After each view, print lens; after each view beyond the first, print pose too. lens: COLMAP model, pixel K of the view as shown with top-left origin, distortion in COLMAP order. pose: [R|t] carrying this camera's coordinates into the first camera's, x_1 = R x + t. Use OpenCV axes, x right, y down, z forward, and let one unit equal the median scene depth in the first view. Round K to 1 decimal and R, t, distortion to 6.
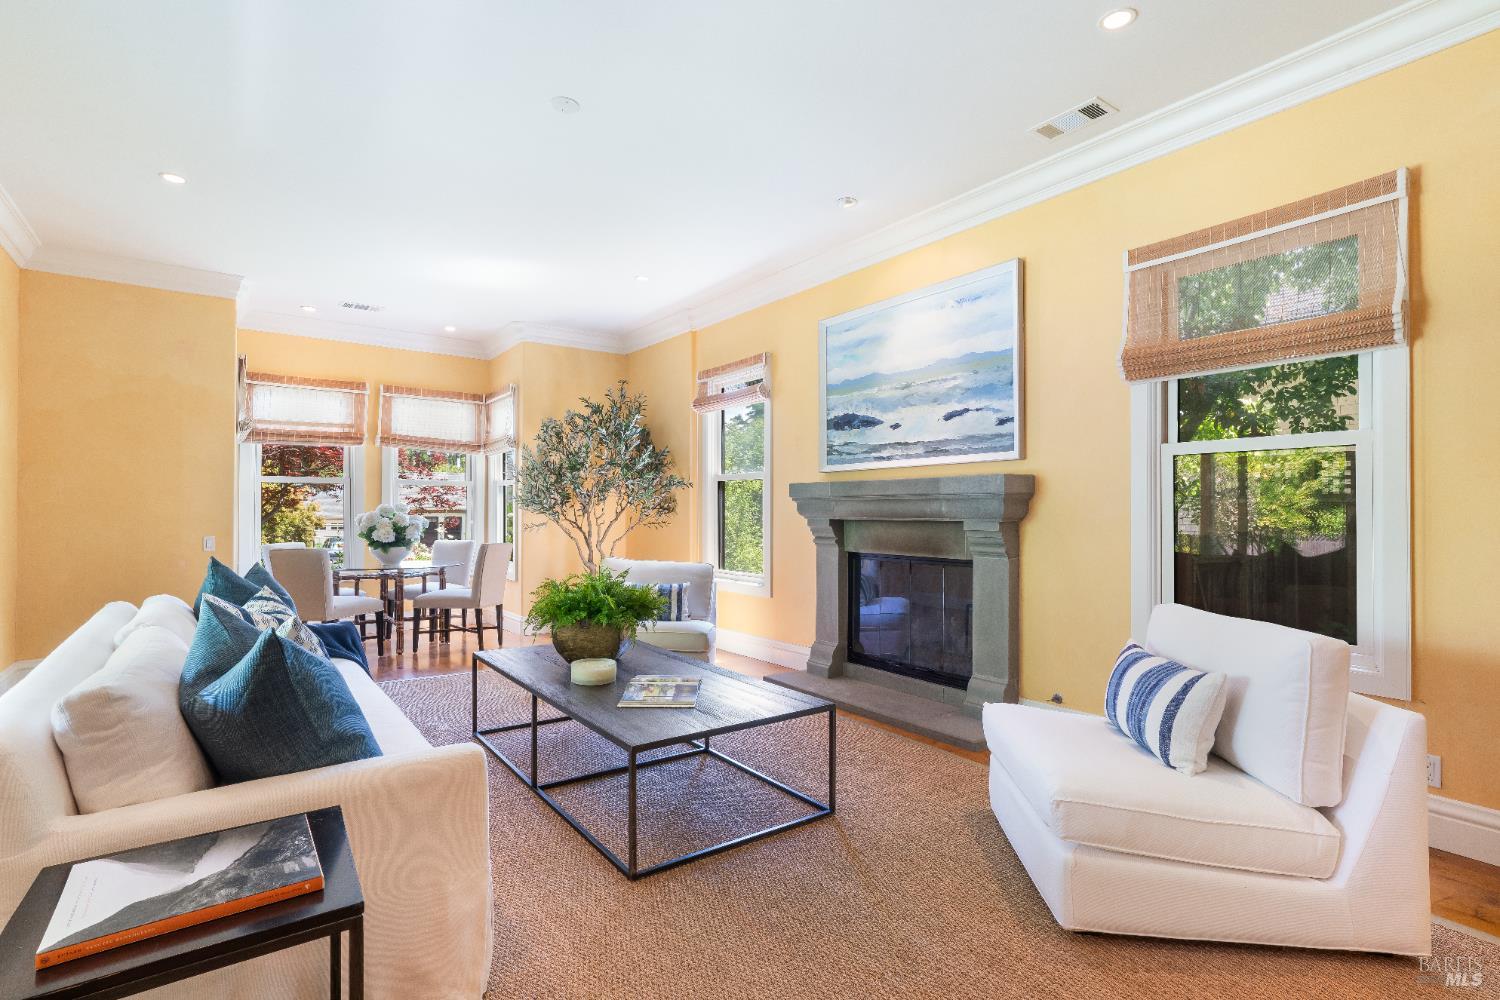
lens RADIAL K [[733.7, 0, 757.3], [0, 733.7, 501.2], [0, 0, 1]] dist [0.000672, 0.001335]
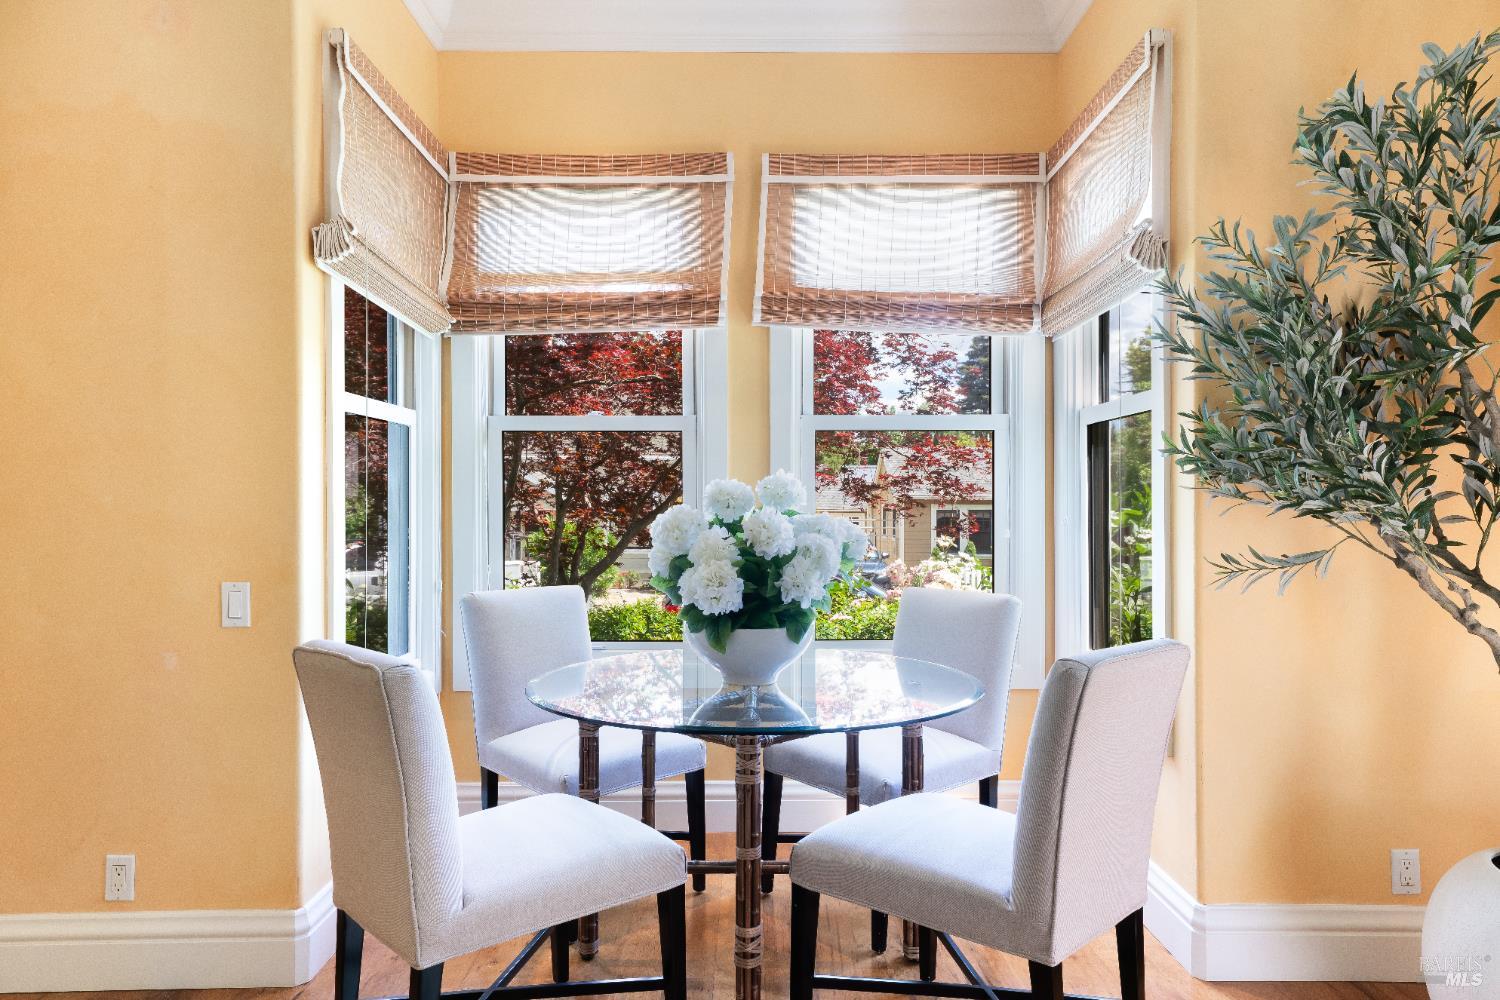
lens RADIAL K [[936.6, 0, 756.5], [0, 936.6, 505.9], [0, 0, 1]] dist [-0.001459, -0.000253]
pose [[0.808184, 0.001475, -0.588928, -0.339362], [0.008094, 0.999875, 0.013611, 0.012009], [0.588875, -0.015767, 0.808071, 0.865919]]
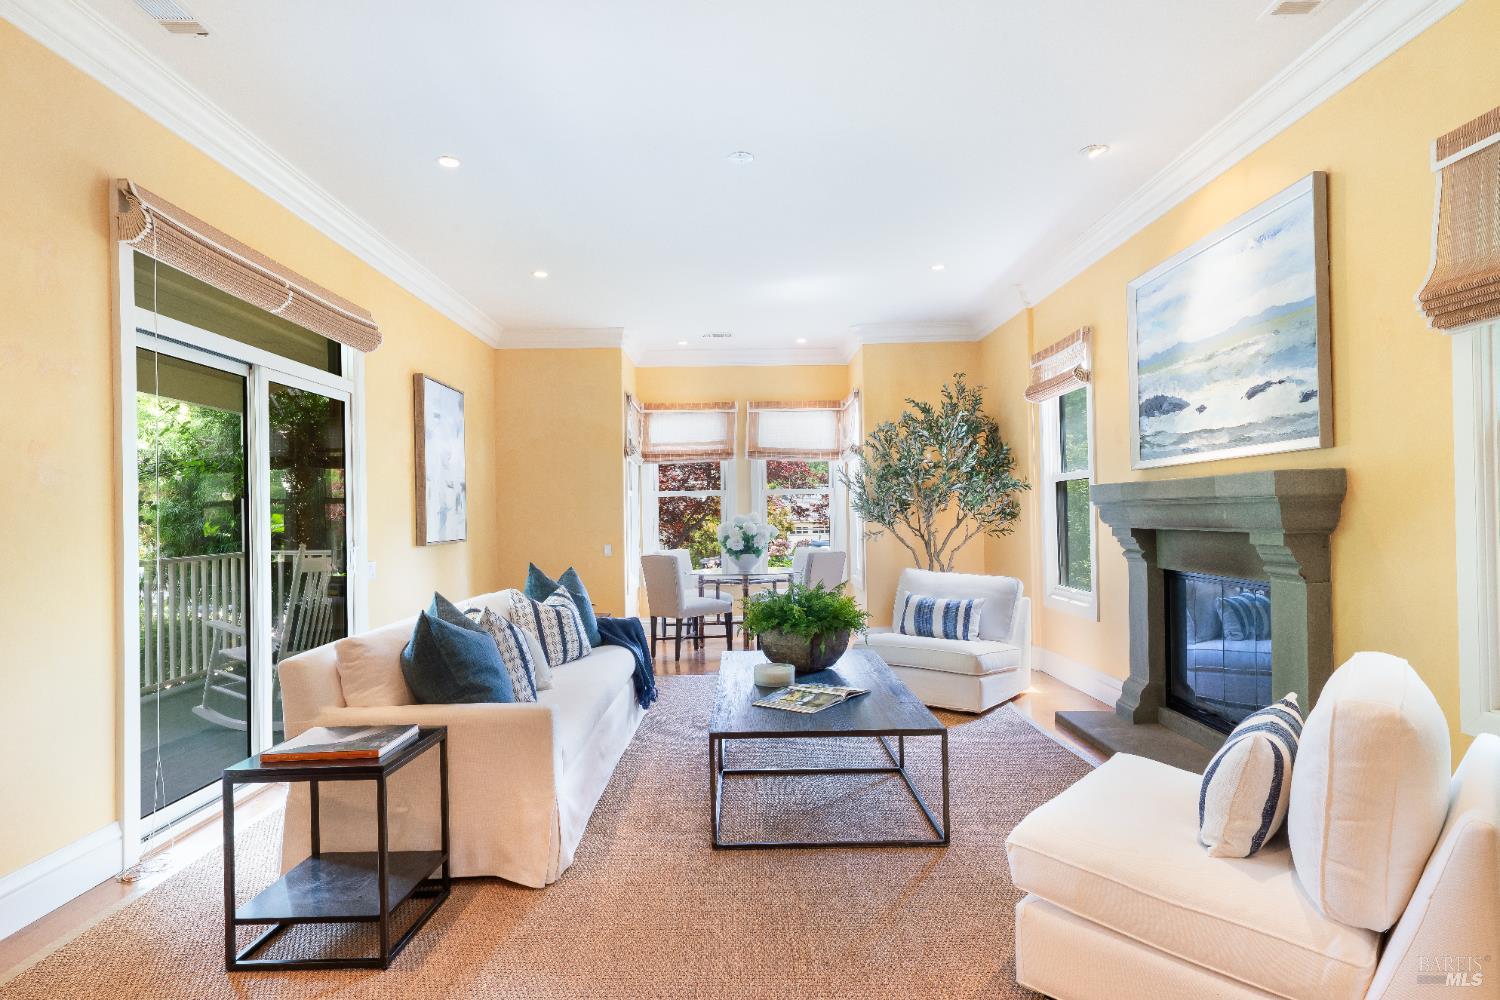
lens RADIAL K [[868.2, 0, 738.6], [0, 868.2, 504.8], [0, 0, 1]] dist [-0.000187, 0.001698]
pose [[0.800619, -0.021542, -0.598787, 0.321123], [0.026031, 0.999660, -0.001159, -0.011354], [0.598609, -0.014659, 0.800908, -0.031423]]
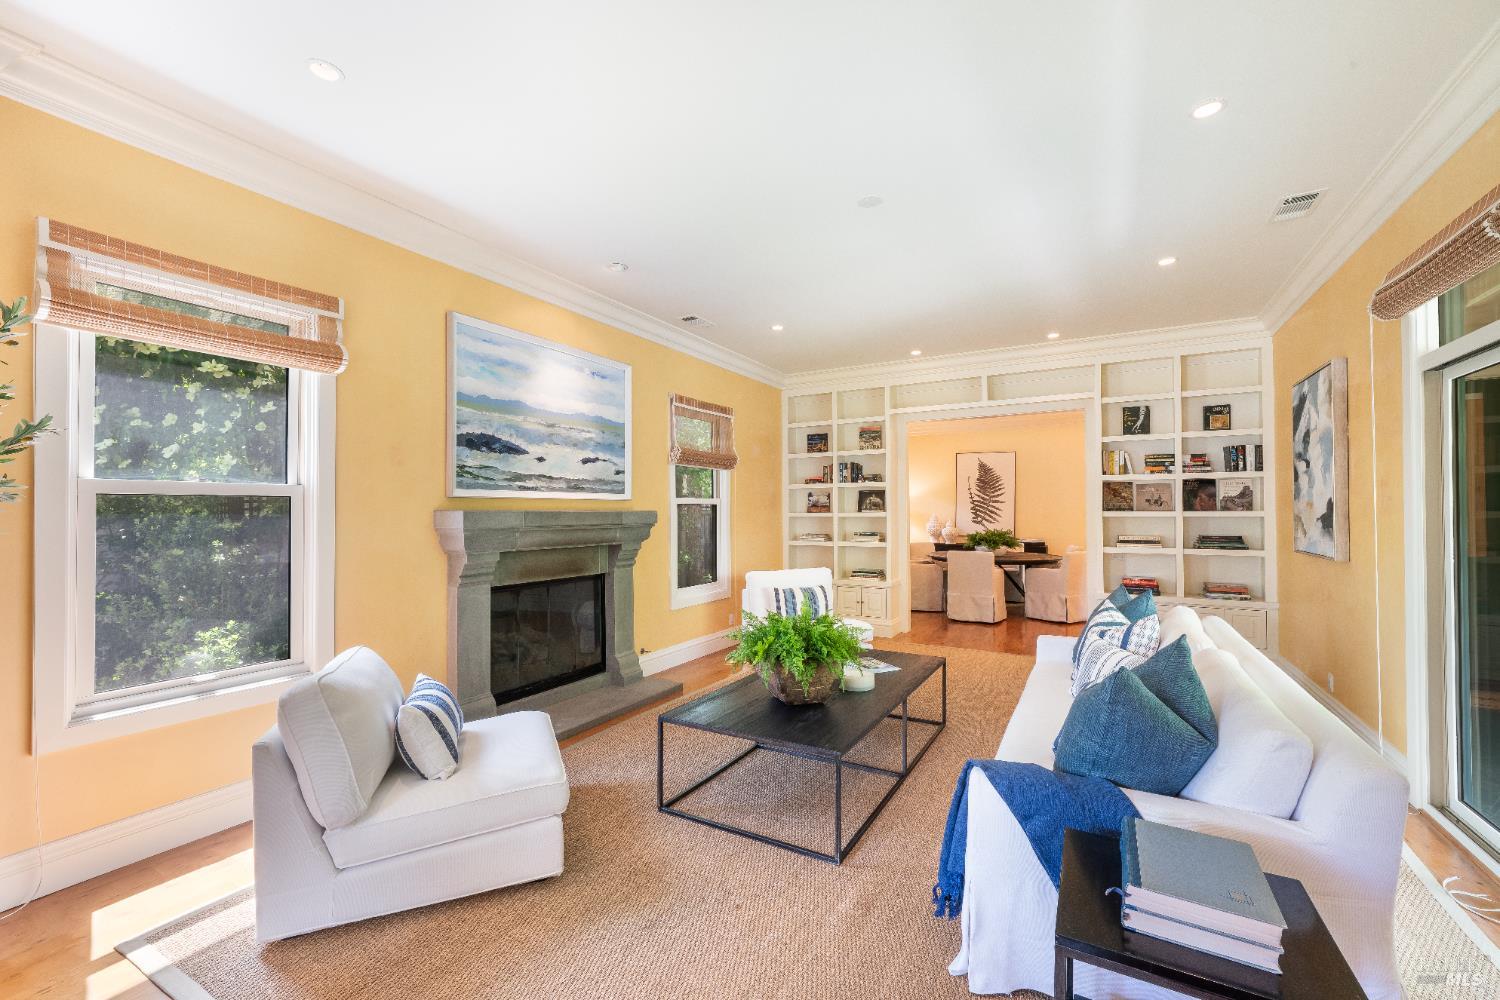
lens RADIAL K [[597.4, 0, 739.7], [0, 597.4, 502.2], [0, 0, 1]] dist [-0.000380, -0.000003]
pose [[-0.380501, 0.017437, 0.924616, -0.668483], [-0.008535, 0.999713, -0.022365, -0.021893], [-0.924741, -0.016401, -0.380243, 0.987333]]
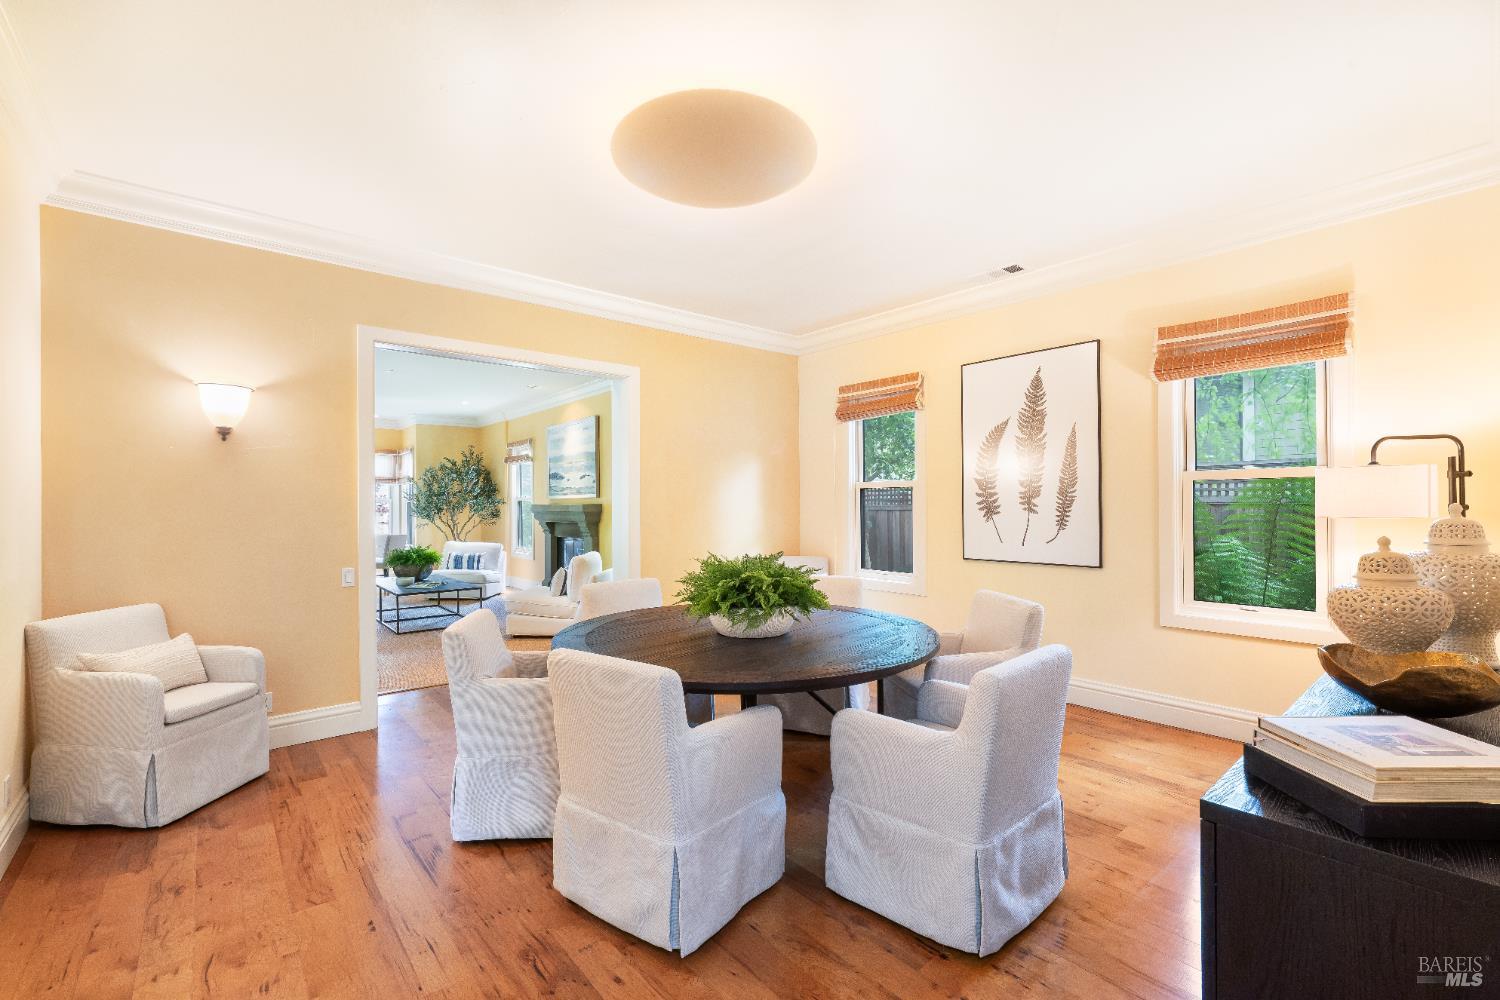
lens RADIAL K [[680.0, 0, 758.4], [0, 680.0, 503.6], [0, 0, 1]] dist [0.005471, 0.000405]
pose [[0.998772, -0.010599, 0.048406, 0.618375], [0.009863, 0.999832, 0.015424, -0.052490], [-0.048561, -0.014928, 0.998709, -1.017060]]
